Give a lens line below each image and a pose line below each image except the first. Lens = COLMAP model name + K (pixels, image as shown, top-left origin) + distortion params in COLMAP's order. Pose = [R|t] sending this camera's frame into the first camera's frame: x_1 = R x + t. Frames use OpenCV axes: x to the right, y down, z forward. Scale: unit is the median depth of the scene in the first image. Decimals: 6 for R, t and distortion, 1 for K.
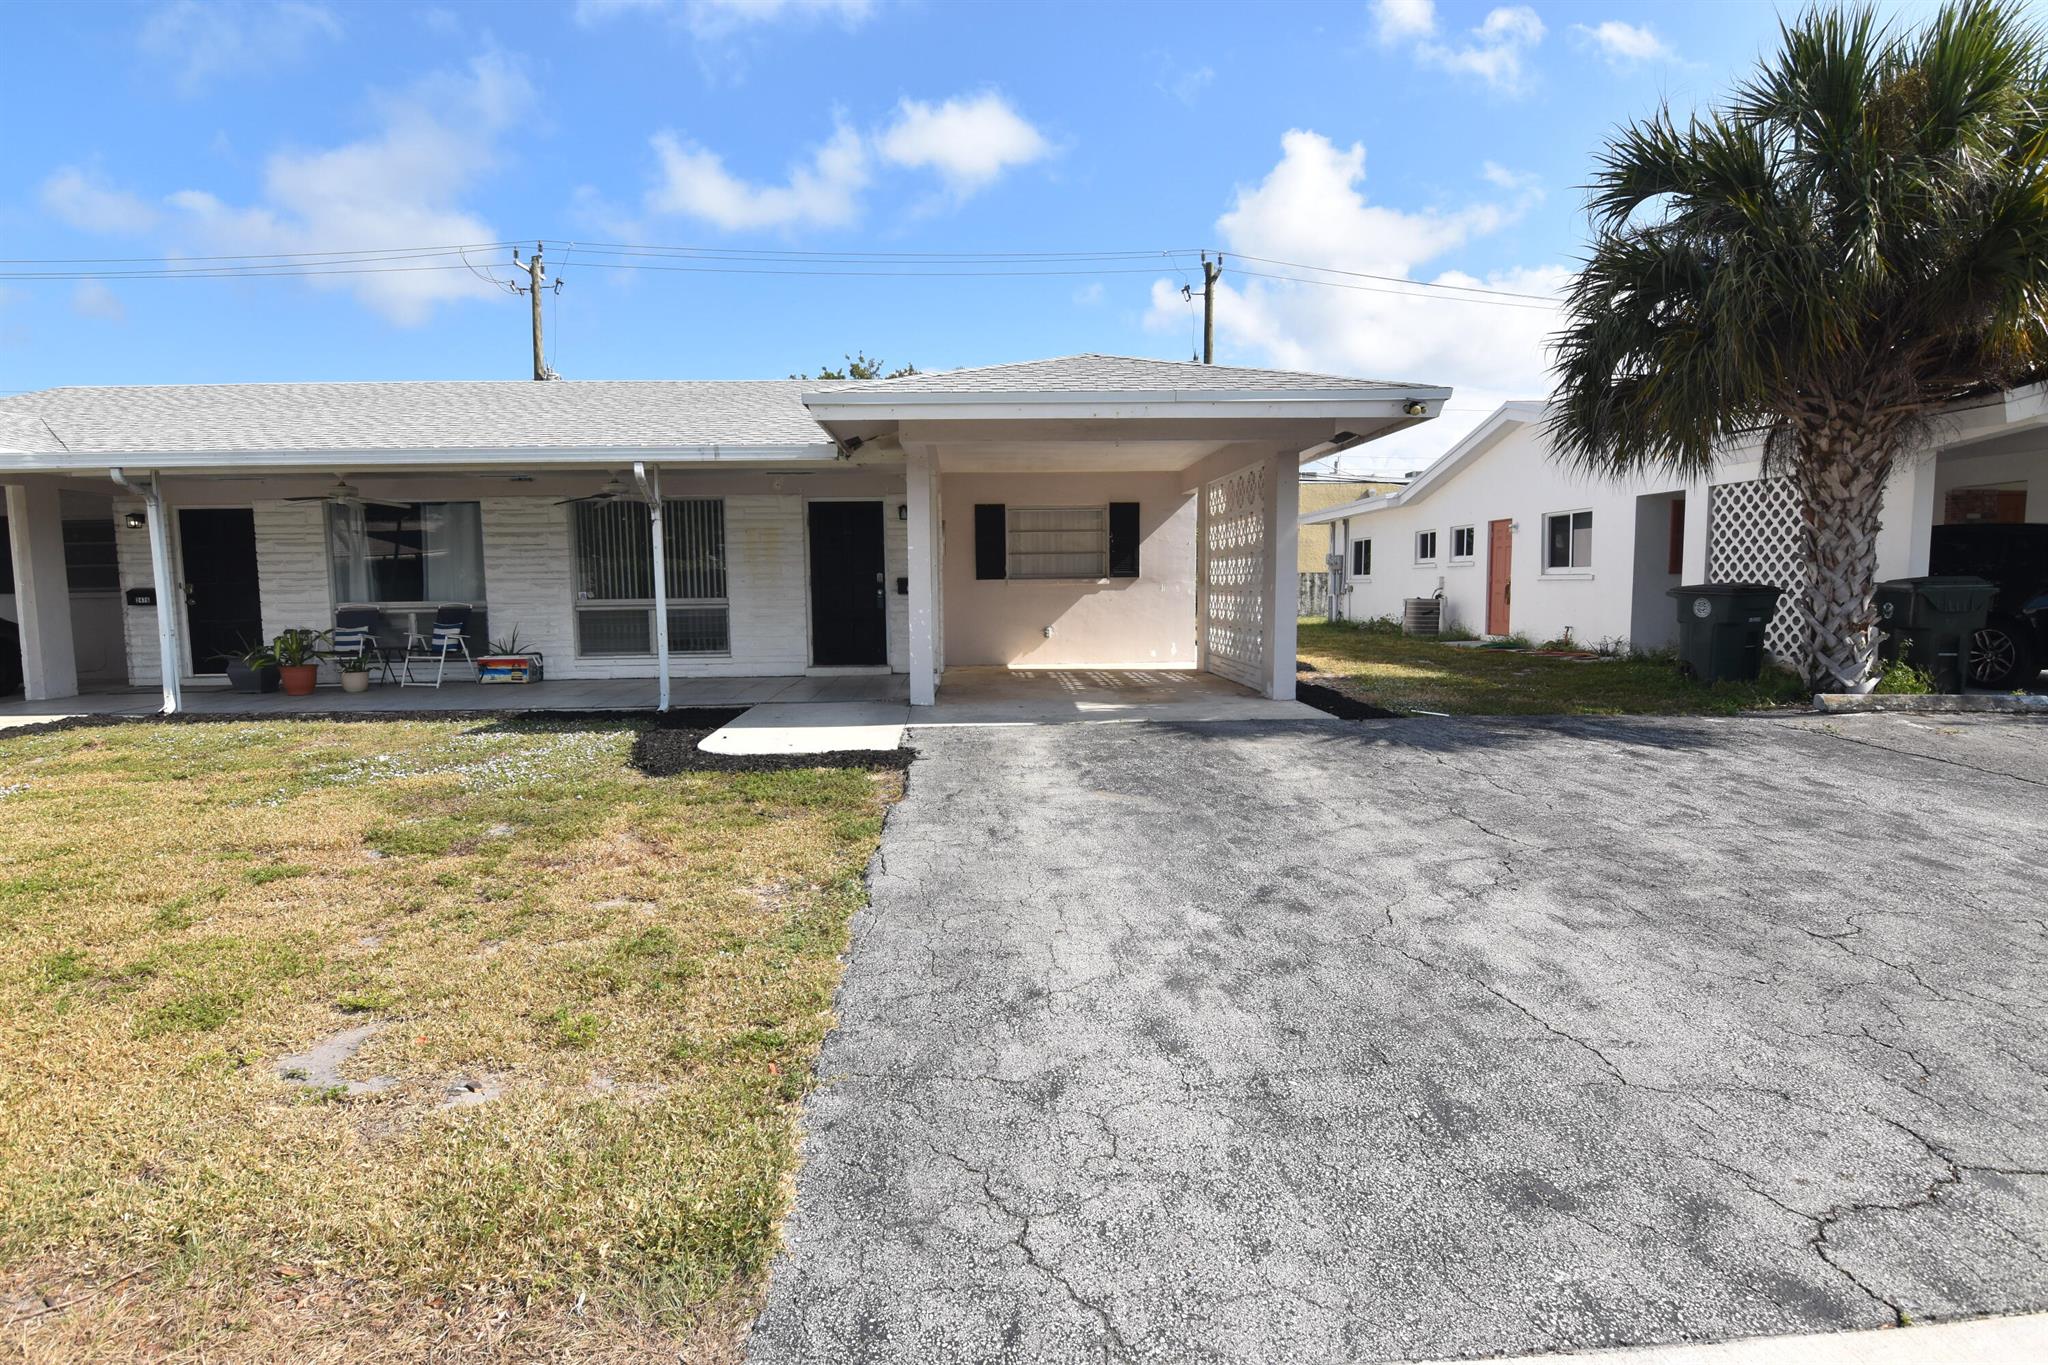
lens RADIAL K [[995.4, 0, 1022.1], [0, 995.4, 686.4], [0, 0, 1]] dist [-0.017134, -0.001746]
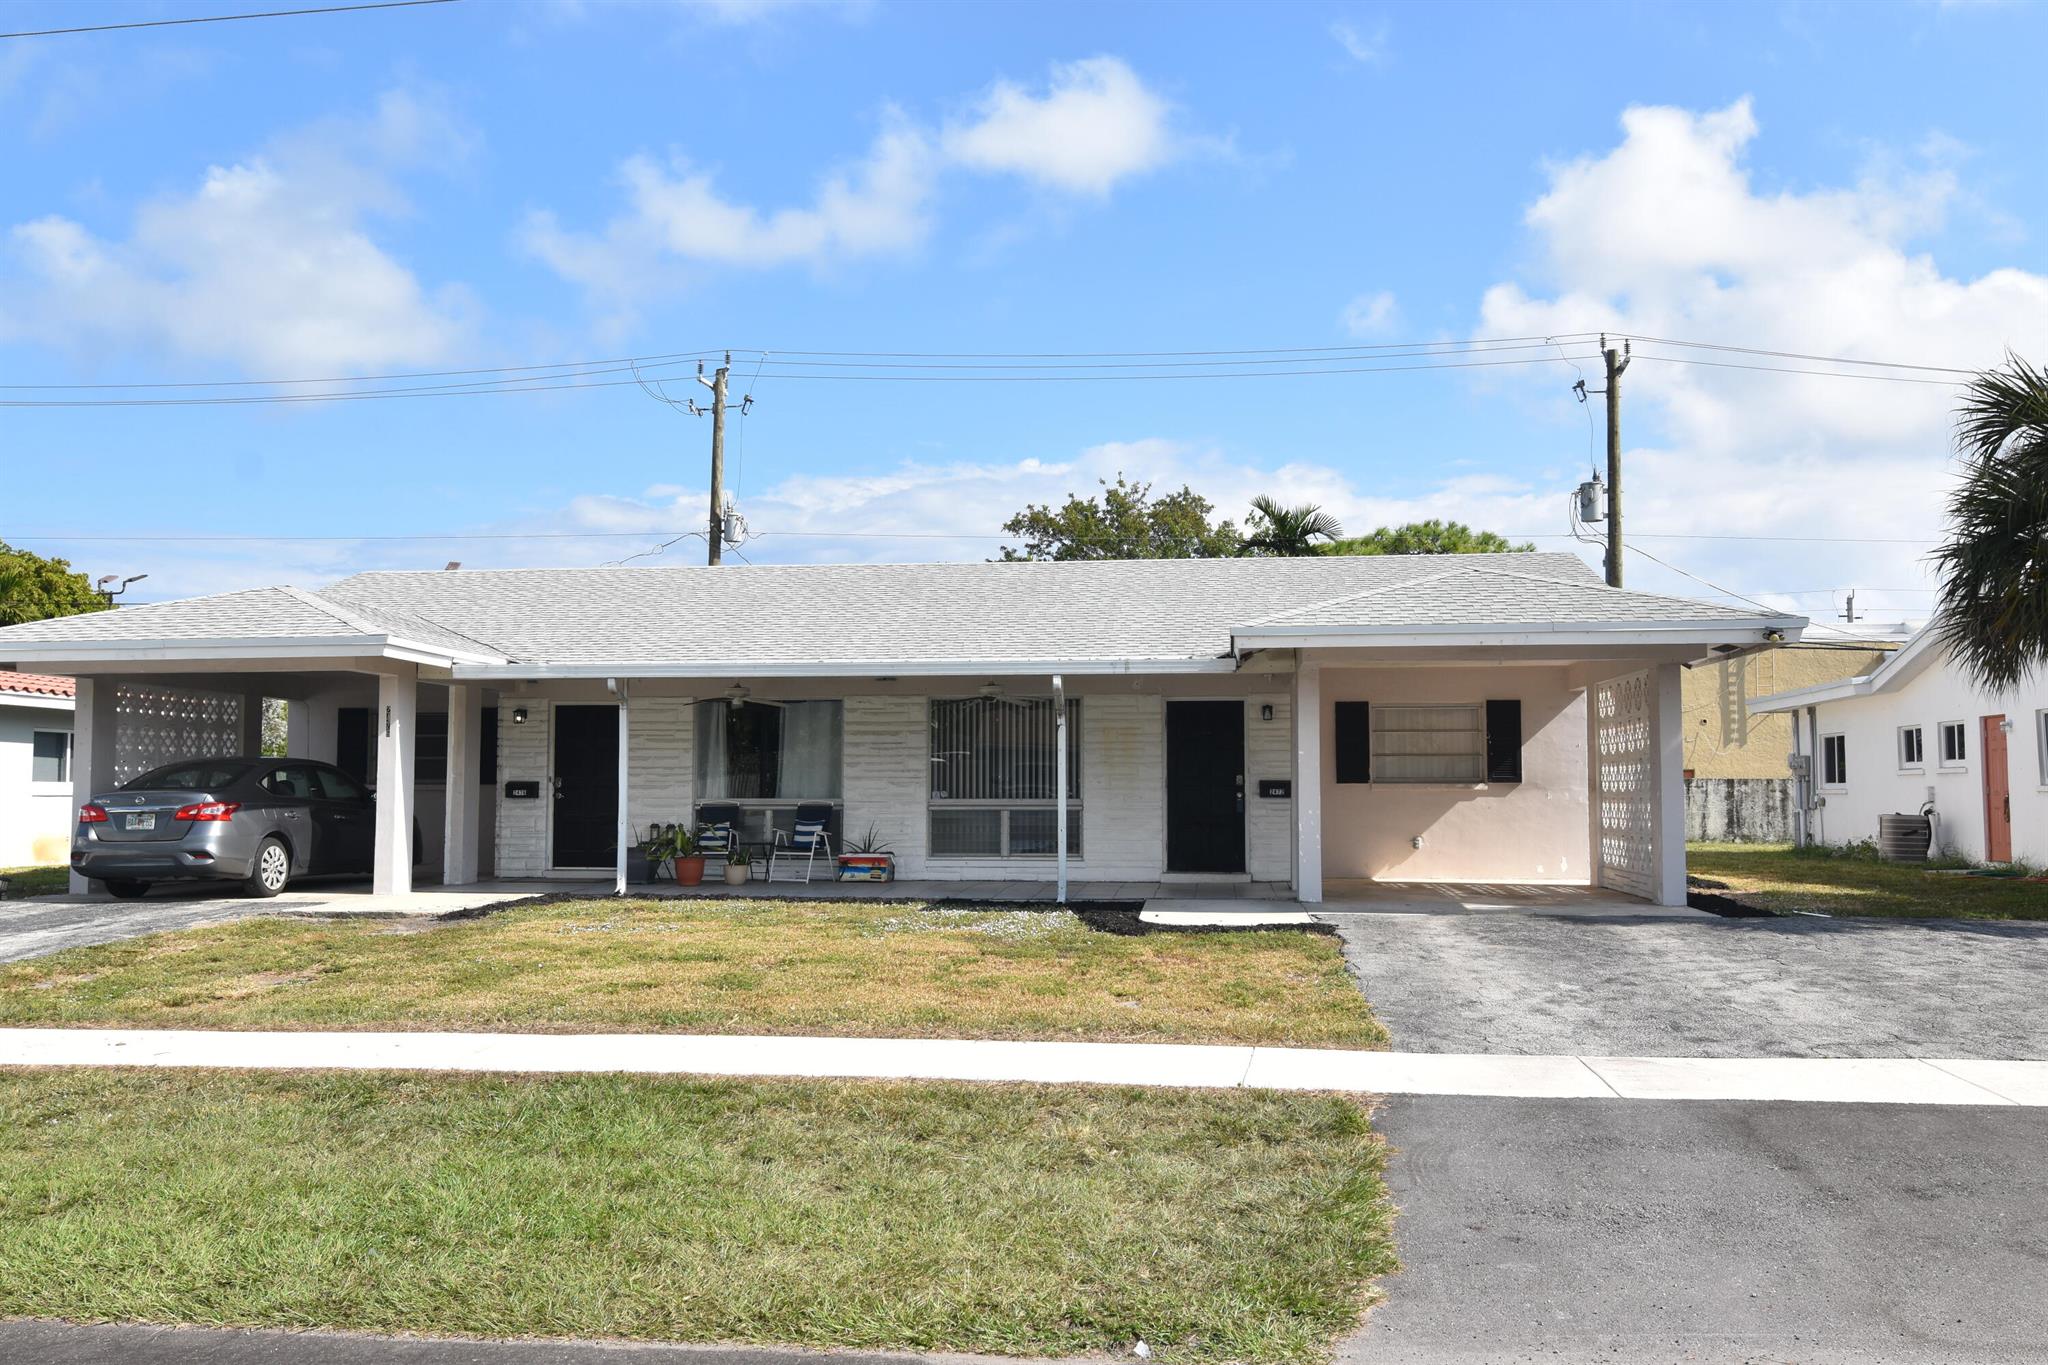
lens RADIAL K [[1707.6, 0, 1016.9], [0, 1707.6, 680.3], [0, 0, 1]] dist [0.006753, 0.011214]
pose [[0.985900, 0.000664, -0.167333, -0.081308], [-0.028552, 0.985996, -0.164309, 0.072567], [0.164881, 0.166770, 0.972112, -0.652652]]
